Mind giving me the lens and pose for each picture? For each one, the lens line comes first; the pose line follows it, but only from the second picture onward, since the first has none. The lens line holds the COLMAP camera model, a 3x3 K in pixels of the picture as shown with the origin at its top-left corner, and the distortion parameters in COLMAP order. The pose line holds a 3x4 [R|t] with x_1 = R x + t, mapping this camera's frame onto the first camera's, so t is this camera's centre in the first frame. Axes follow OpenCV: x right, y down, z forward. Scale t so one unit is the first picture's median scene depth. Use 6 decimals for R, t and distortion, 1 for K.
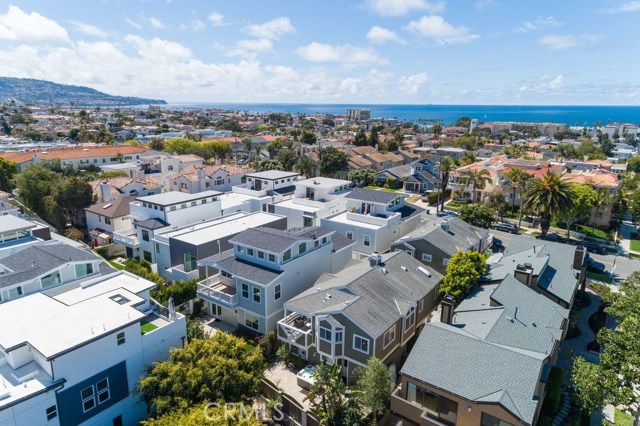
lens RADIAL K [[425.6, 0, 320.0], [0, 425.6, 213.0], [0, 0, 1]] dist [0.023564, 0.006341]
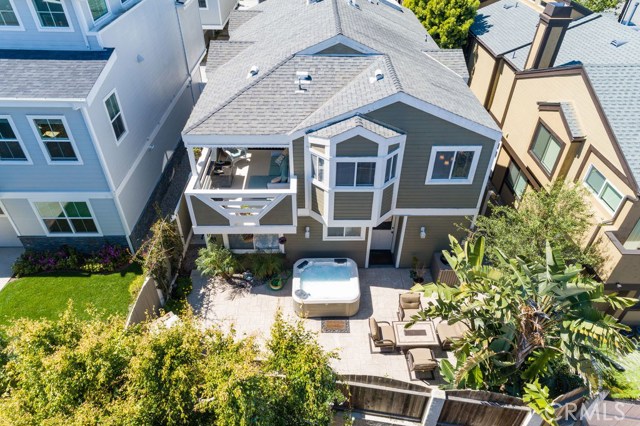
lens RADIAL K [[427.9, 0, 320.0], [0, 427.9, 213.0], [0, 0, 1]] dist [0.025744, 0.004033]
pose [[0.804073, -0.371149, 0.464452, -0.135476], [0.154184, 0.884657, 0.440011, 0.107583], [-0.574190, -0.282190, 0.768554, 0.523628]]
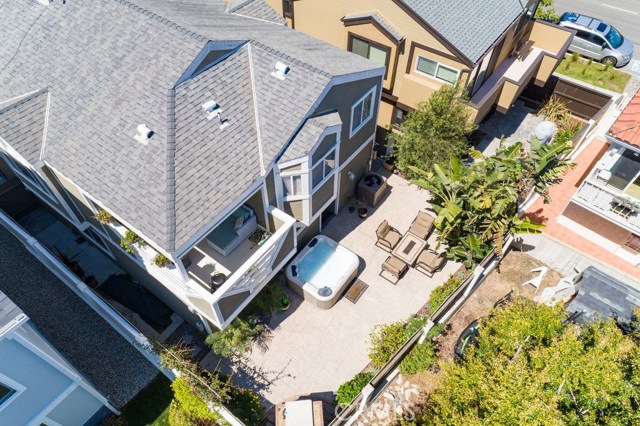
lens RADIAL K [[425.6, 0, 320.0], [0, 425.6, 213.0], [0, 0, 1]] dist [0.023564, 0.006341]
pose [[0.017355, -0.789385, 0.613654, -0.170373], [0.243664, 0.598581, 0.763105, 0.021508], [-0.969704, 0.136282, 0.202733, 0.668695]]
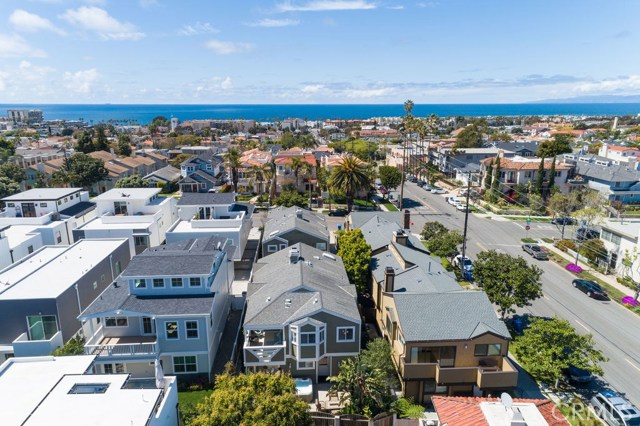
lens RADIAL K [[427.9, 0, 320.0], [0, 427.9, 213.0], [0, 0, 1]] dist [0.025744, 0.004033]
pose [[0.773207, -0.168825, 0.611268, -0.360246], [0.168975, 0.983912, 0.058004, -0.030391], [-0.611226, 0.058440, 0.789295, 0.151928]]
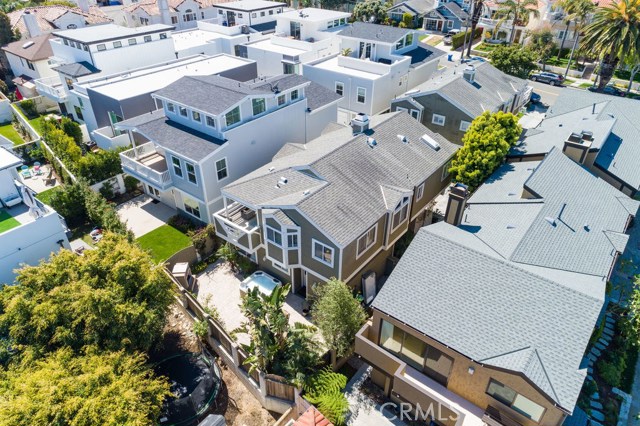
lens RADIAL K [[427.9, 0, 320.0], [0, 427.9, 213.0], [0, 0, 1]] dist [0.025744, 0.004033]
pose [[0.999353, 0.015030, -0.032662, 0.077991], [-0.003446, 0.944291, 0.329095, 0.014368], [0.035789, -0.328769, 0.943732, 0.257878]]
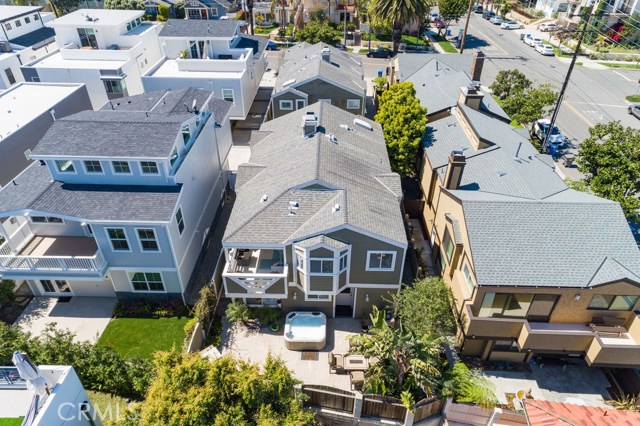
lens RADIAL K [[425.6, 0, 320.0], [0, 425.6, 213.0], [0, 0, 1]] dist [0.023564, 0.006341]
pose [[0.825748, -0.332309, 0.455752, -0.172704], [0.147926, 0.907323, 0.393551, -0.018543], [-0.544295, -0.257556, 0.798378, 0.381667]]
